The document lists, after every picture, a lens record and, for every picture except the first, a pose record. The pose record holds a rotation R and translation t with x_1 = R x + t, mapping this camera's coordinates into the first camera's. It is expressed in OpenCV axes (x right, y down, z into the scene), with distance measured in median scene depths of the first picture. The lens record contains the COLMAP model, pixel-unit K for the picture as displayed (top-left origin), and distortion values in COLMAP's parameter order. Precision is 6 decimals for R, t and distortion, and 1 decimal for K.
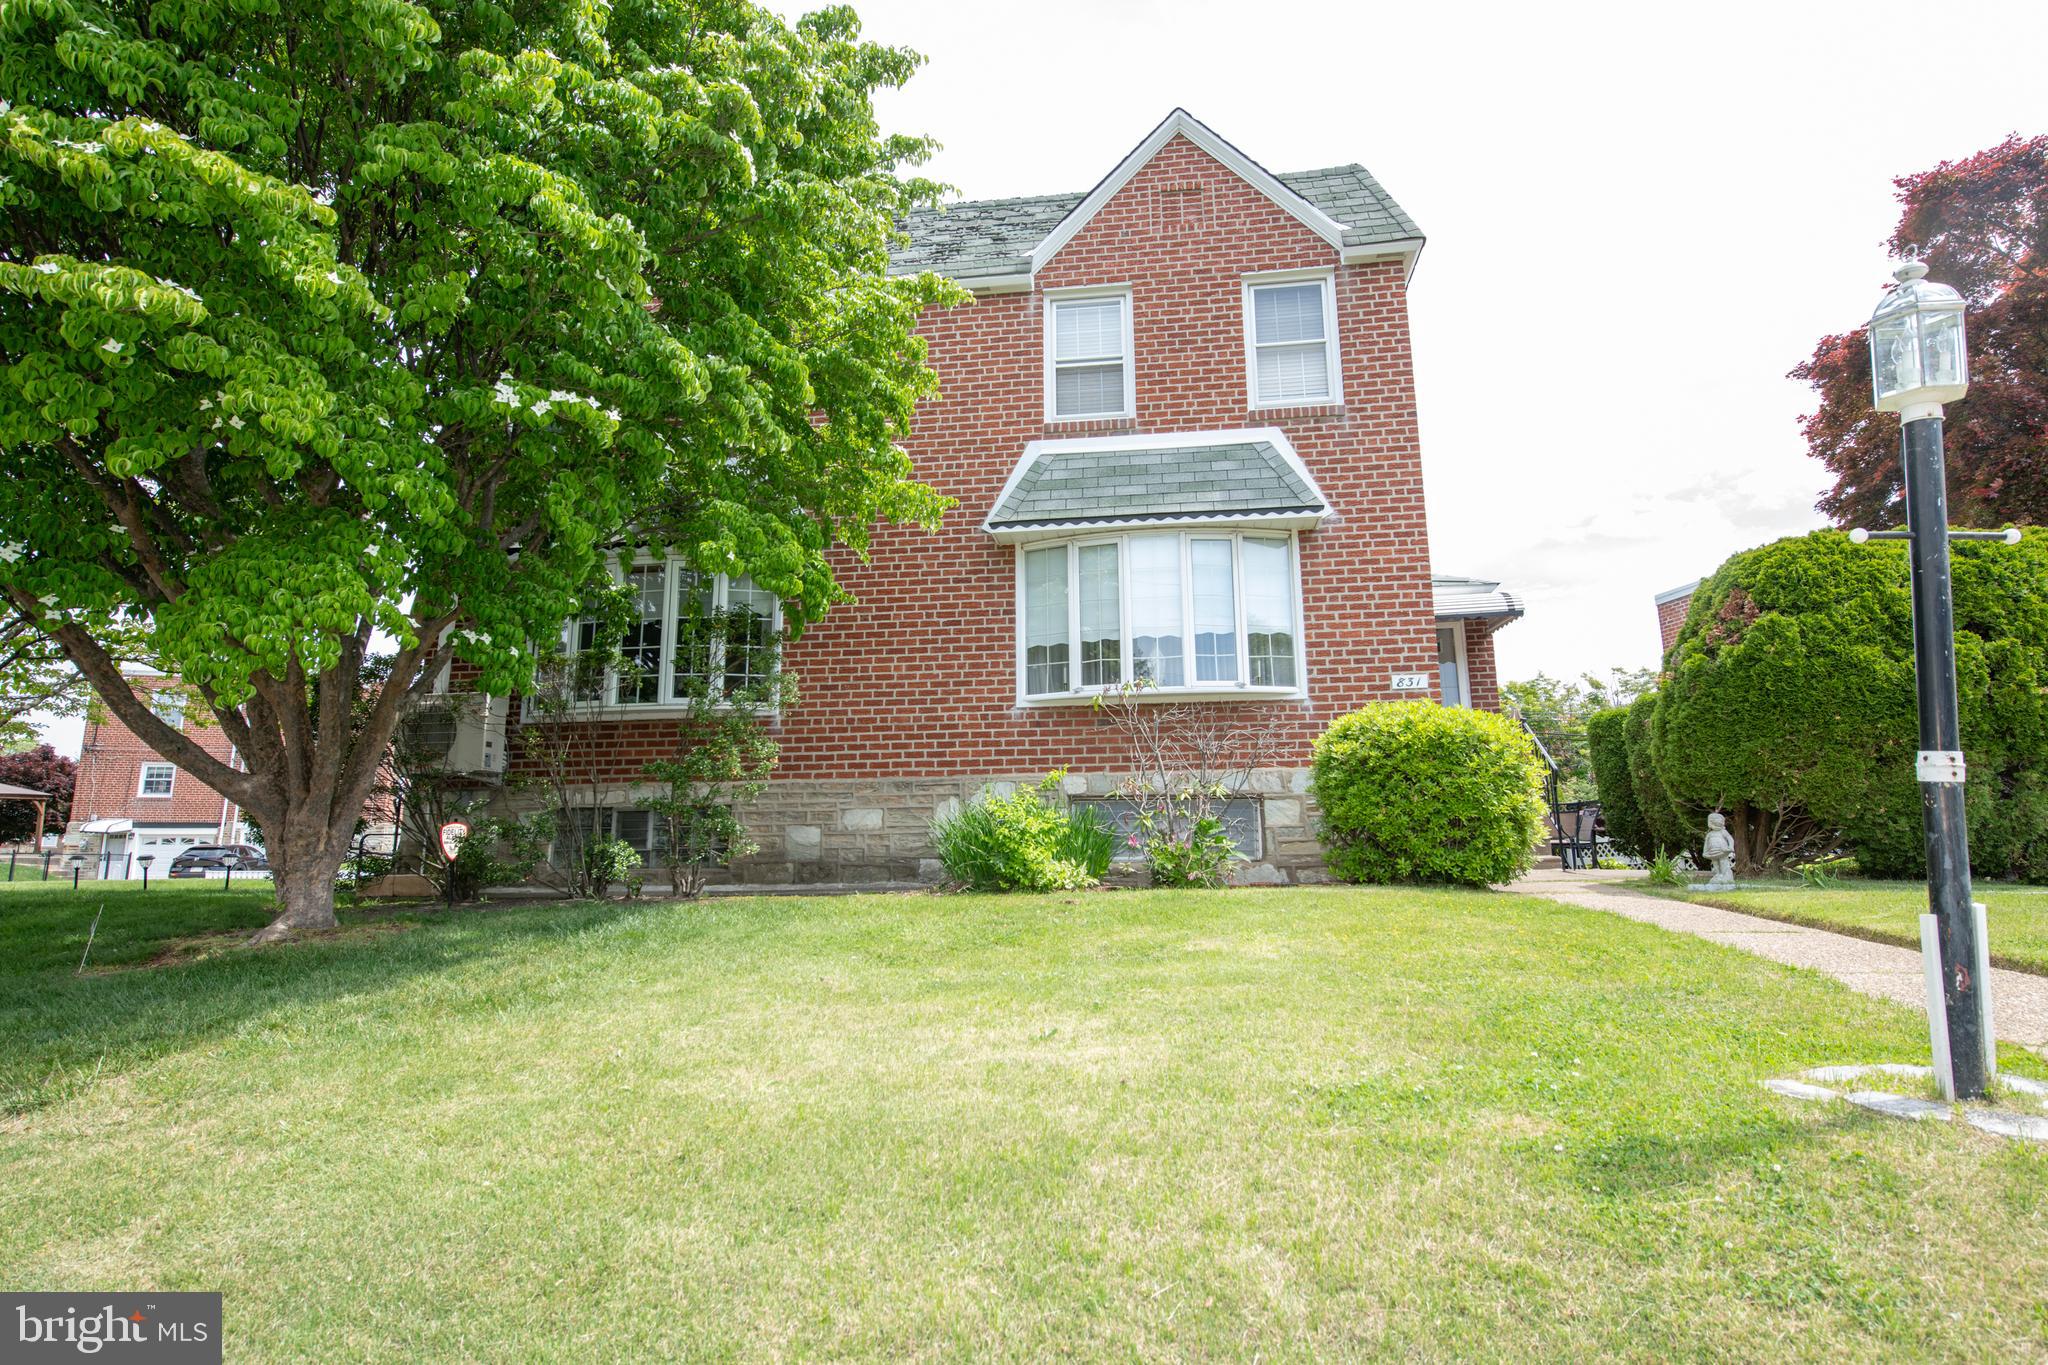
lens RADIAL K [[985.2, 0, 1053.4], [0, 985.2, 694.8], [0, 0, 1]] dist [-0.005902, -0.003230]
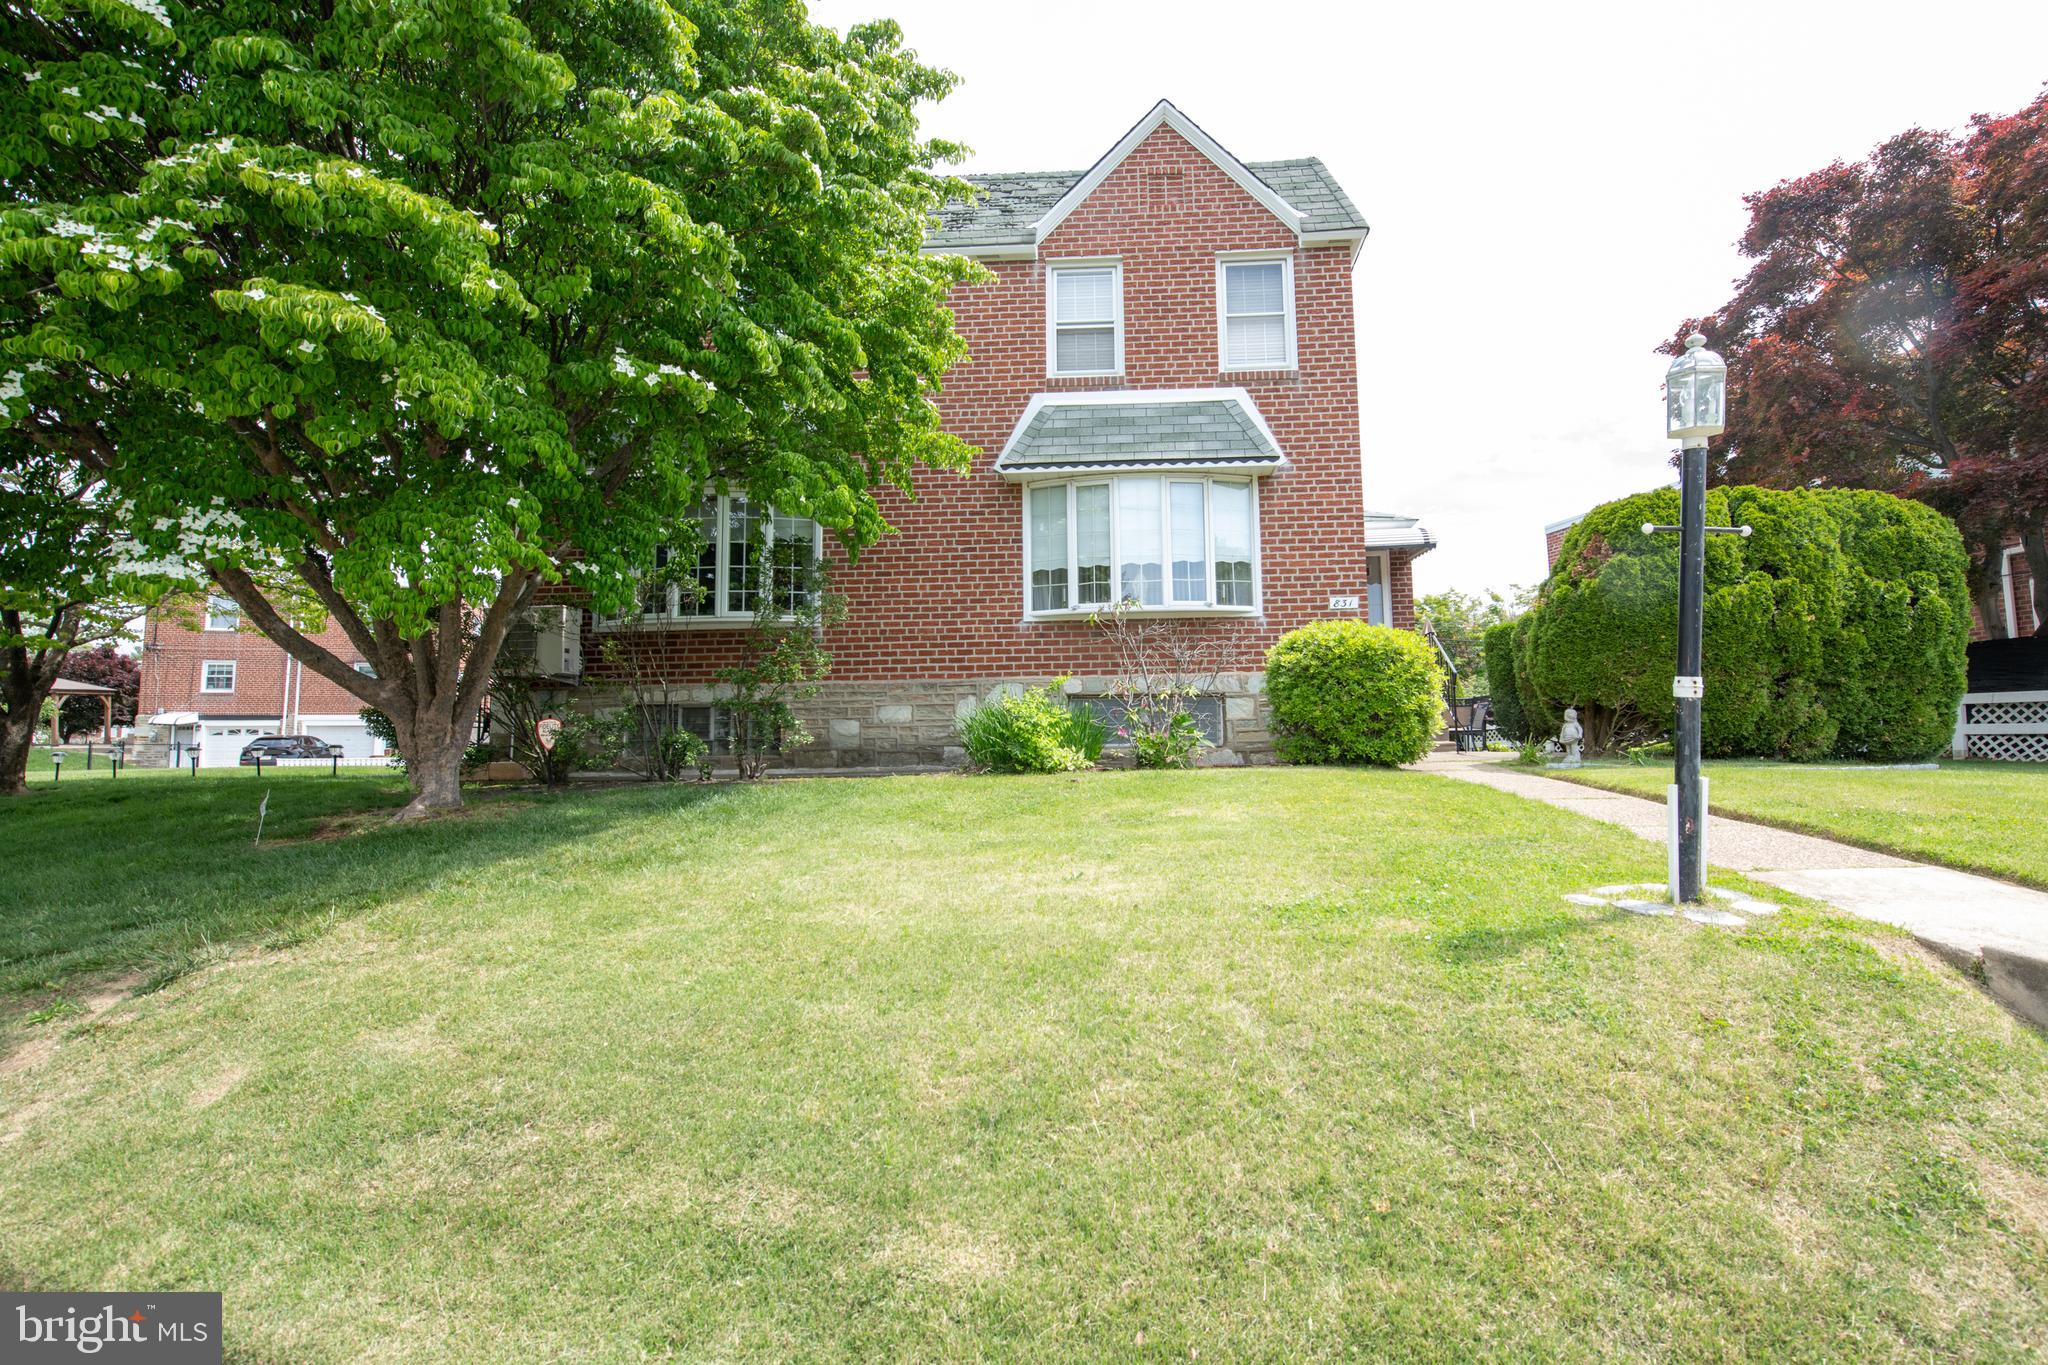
lens RADIAL K [[854.7, 0, 1106.9], [0, 854.7, 684.6], [0, 0, 1]] dist [-0.012695, -0.002992]
pose [[0.996944, 0.000760, 0.078115, -0.018229], [-0.008228, 0.995412, 0.095324, -0.010926], [-0.077684, -0.095676, 0.992377, -0.050711]]
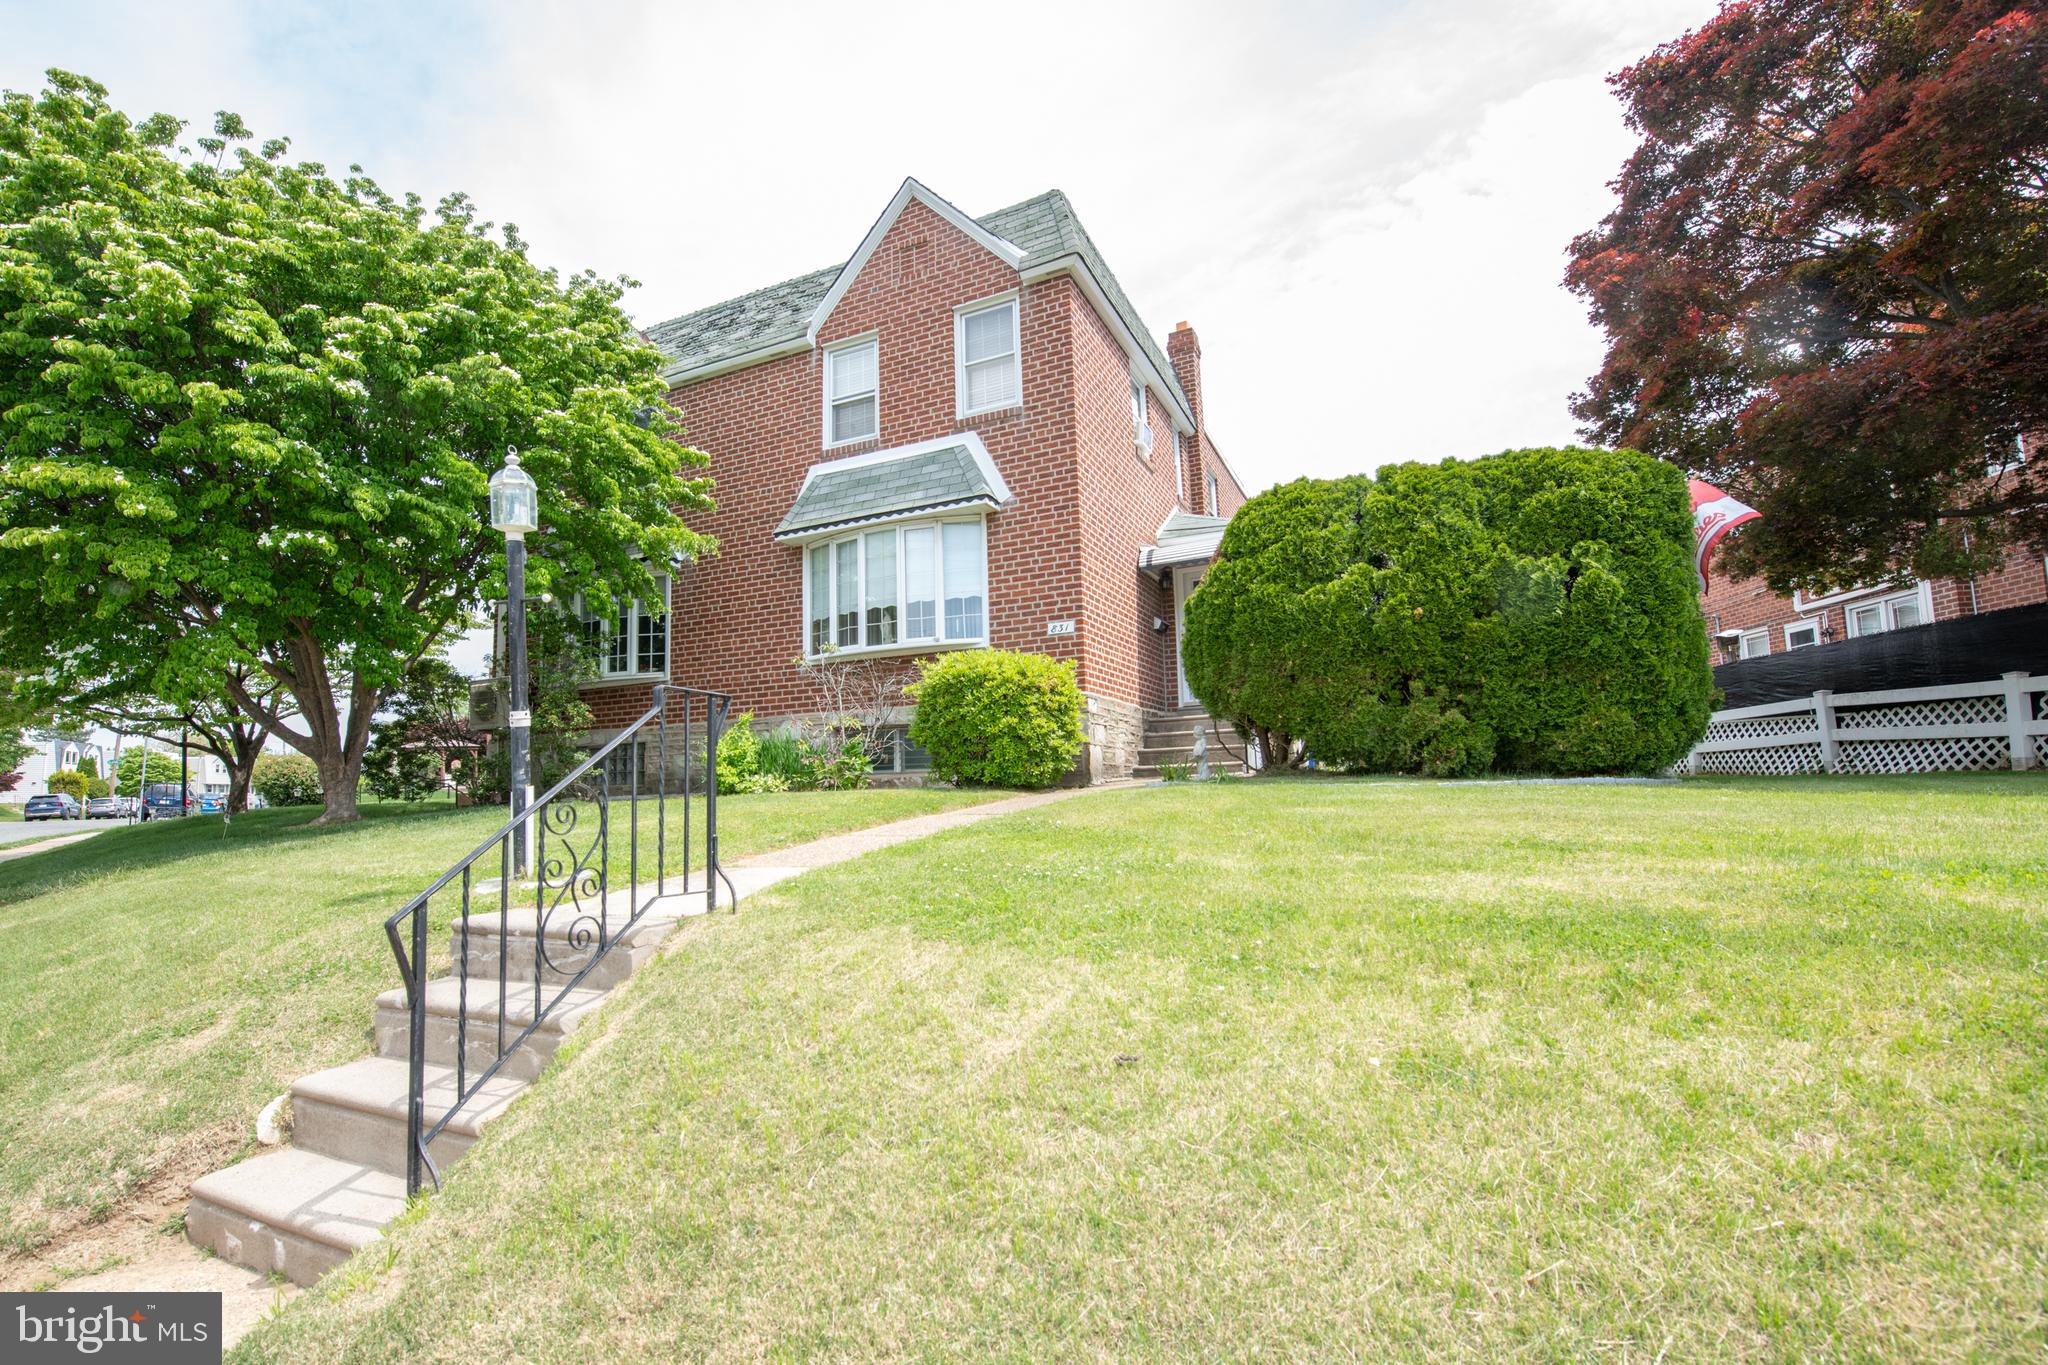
lens RADIAL K [[854.7, 0, 991.8], [0, 854.7, 715.6], [0, 0, 1]] dist [-0.012695, -0.002992]
pose [[0.954363, -0.043359, -0.295485, 0.581070], [0.073353, 0.993128, 0.091188, -0.007287], [0.289501, -0.108701, 0.950985, -0.081576]]
